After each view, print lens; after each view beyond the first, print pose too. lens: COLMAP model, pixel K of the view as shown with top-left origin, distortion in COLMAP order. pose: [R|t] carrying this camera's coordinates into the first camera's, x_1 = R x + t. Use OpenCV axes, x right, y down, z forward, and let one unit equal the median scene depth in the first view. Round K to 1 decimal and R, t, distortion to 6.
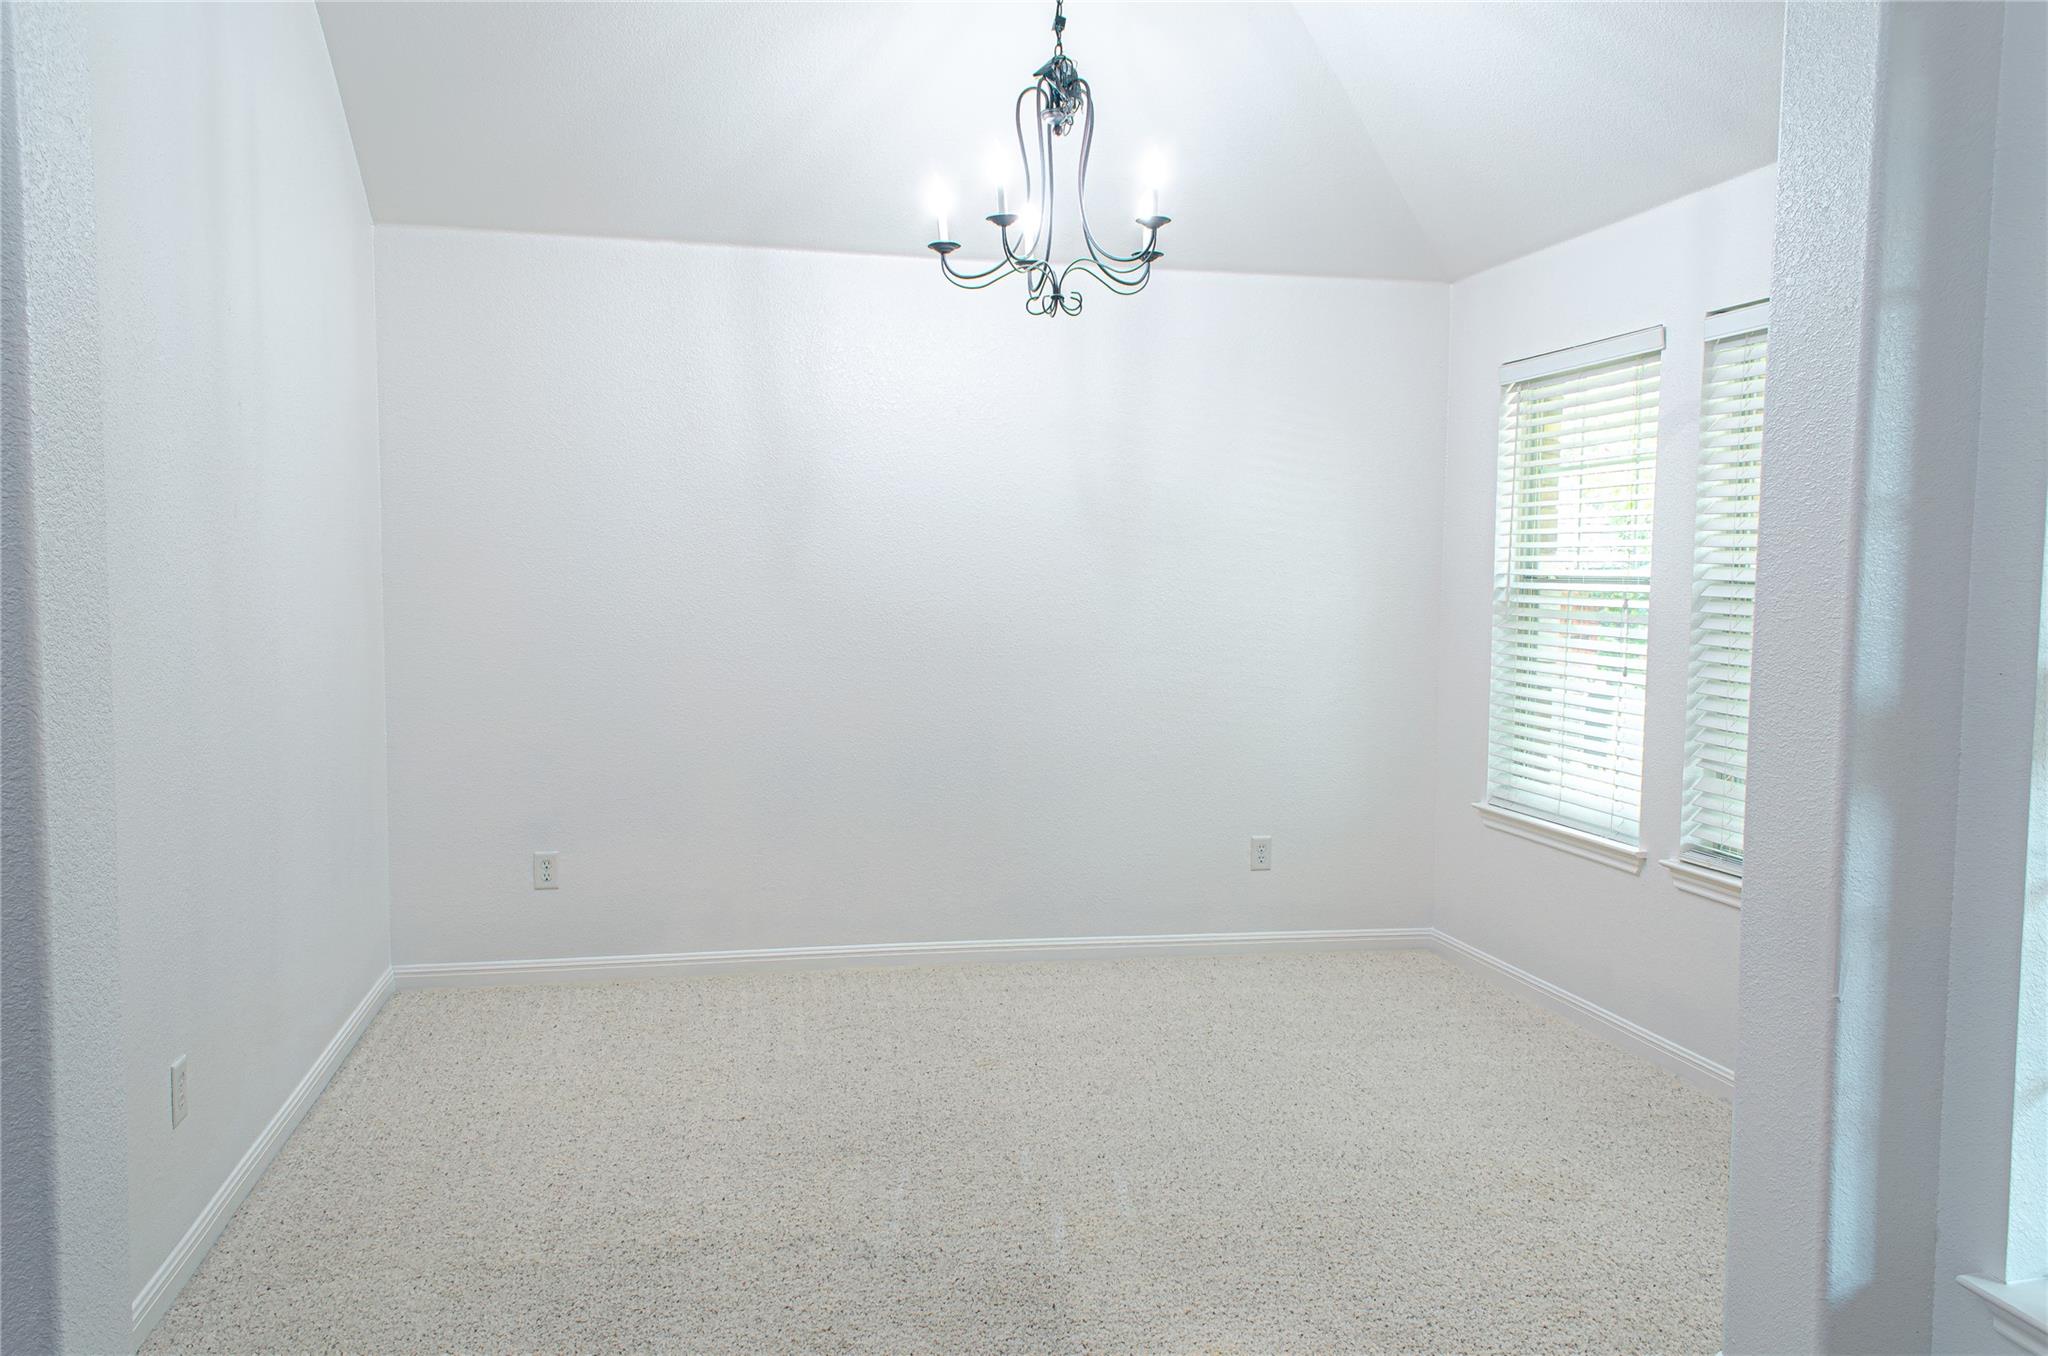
lens RADIAL K [[1586.9, 0, 1016.9], [0, 1586.9, 700.9], [0, 0, 1]] dist [0.042023, -0.008414]
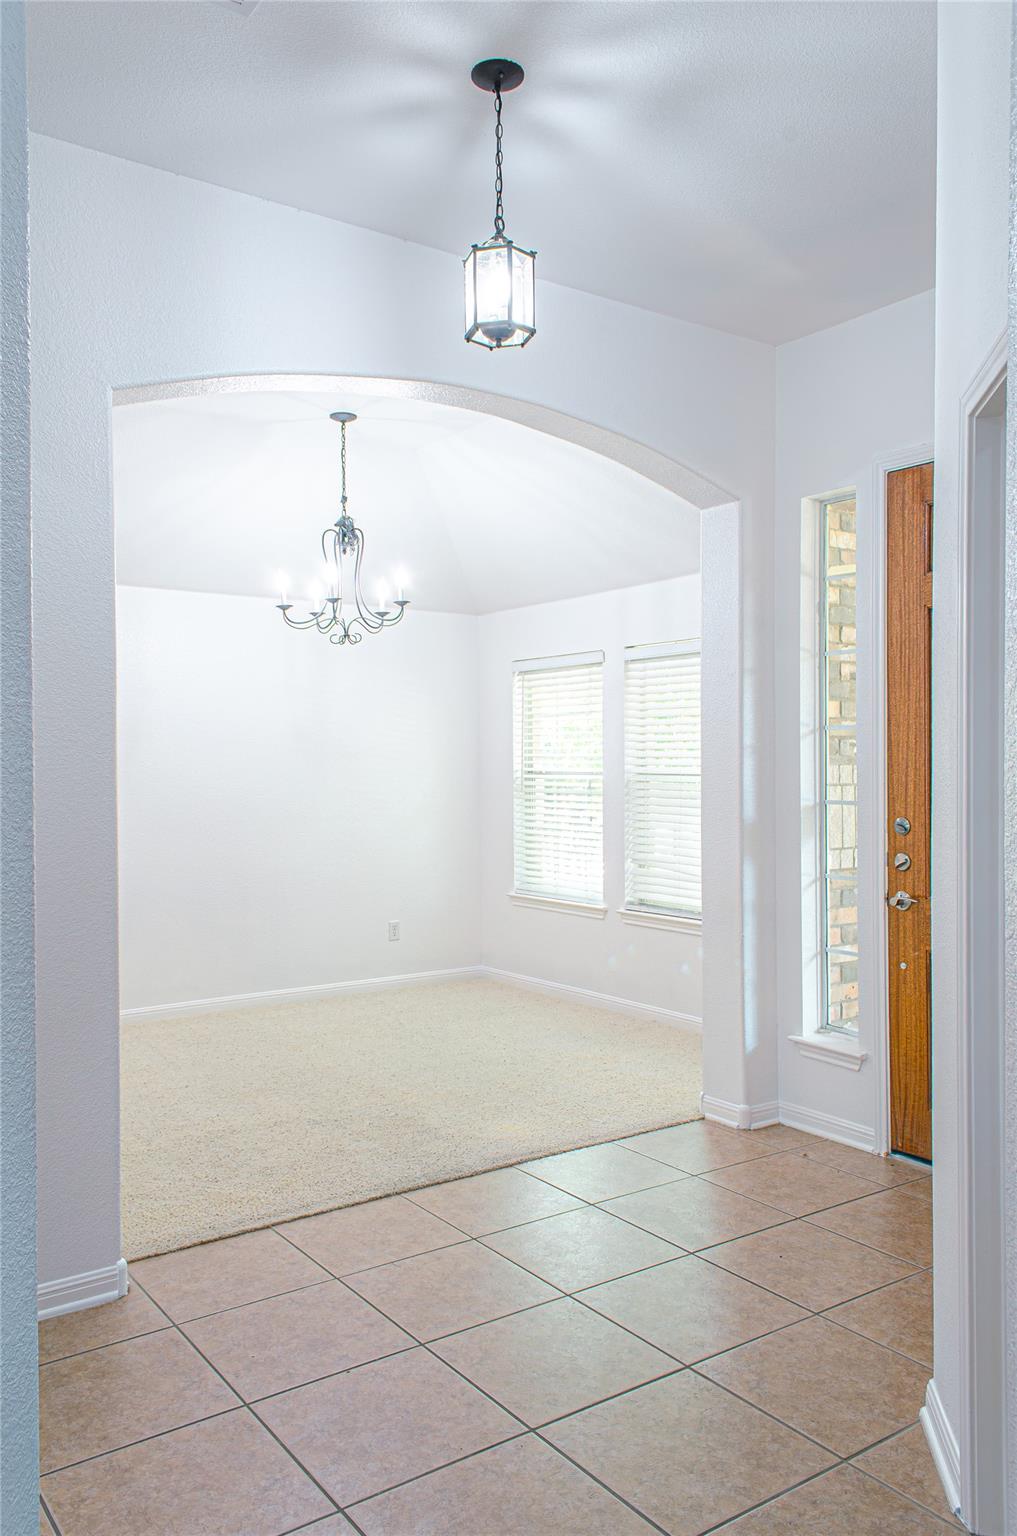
lens RADIAL K [[1182.7, 0, 508.5], [0, 1182.7, 768.0], [0, 0, 1]] dist [0.009222, -0.002736]
pose [[0.914085, -0.018700, 0.405092, -0.331880], [0.049869, 0.996538, -0.066526, 0.012773], [-0.402445, 0.081012, 0.911852, -0.336665]]
